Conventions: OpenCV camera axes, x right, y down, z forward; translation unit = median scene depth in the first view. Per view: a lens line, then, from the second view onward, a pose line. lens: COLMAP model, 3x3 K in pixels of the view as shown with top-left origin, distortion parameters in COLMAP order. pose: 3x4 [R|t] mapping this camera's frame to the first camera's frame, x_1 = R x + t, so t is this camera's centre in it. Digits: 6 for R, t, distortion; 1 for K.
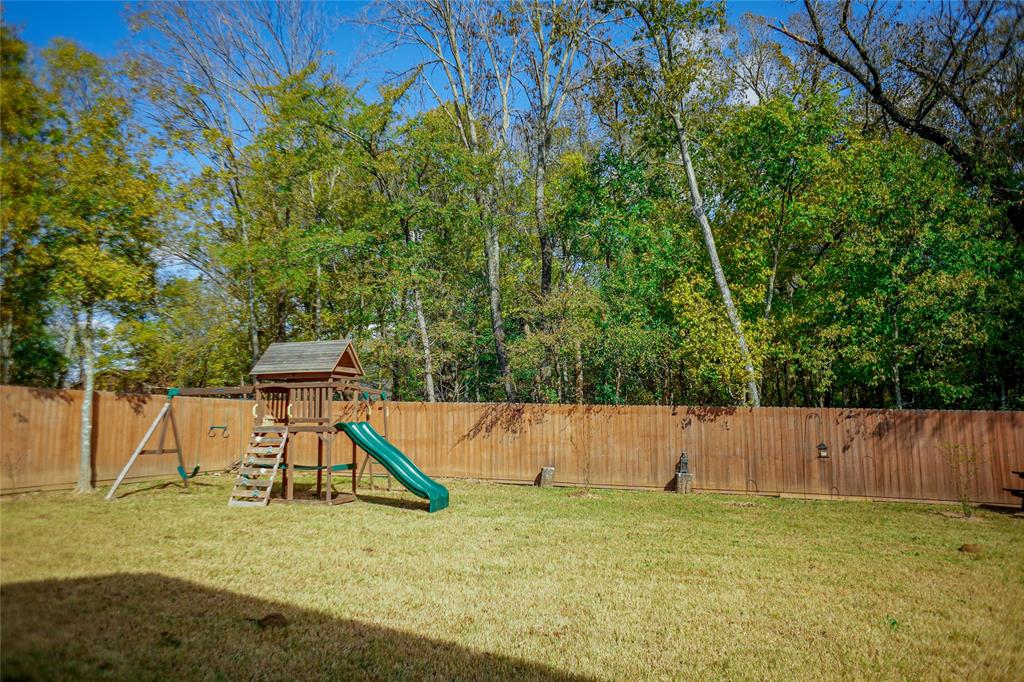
lens RADIAL K [[690.1, 0, 512.0], [0, 690.1, 341.0], [0, 0, 1]] dist [0.022346, -0.004289]
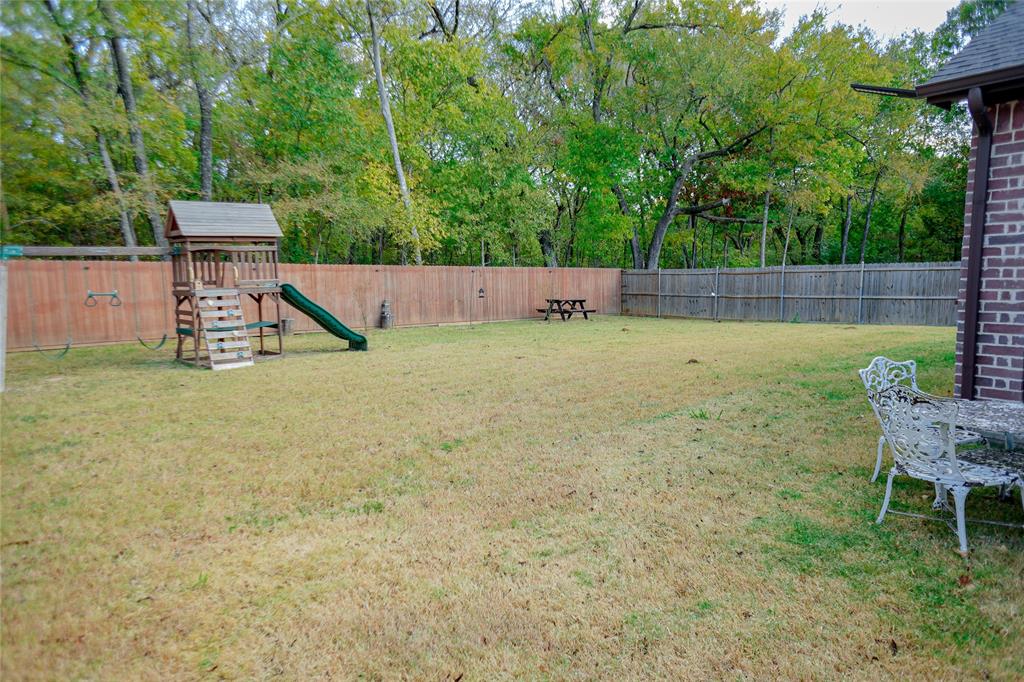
lens RADIAL K [[690.1, 0, 512.0], [0, 690.1, 341.0], [0, 0, 1]] dist [0.022346, -0.004289]
pose [[0.493485, -0.102737, 0.863665, -0.834073], [-0.084607, 0.982619, 0.165231, -0.001937], [-0.865629, -0.154611, 0.476215, 0.150690]]
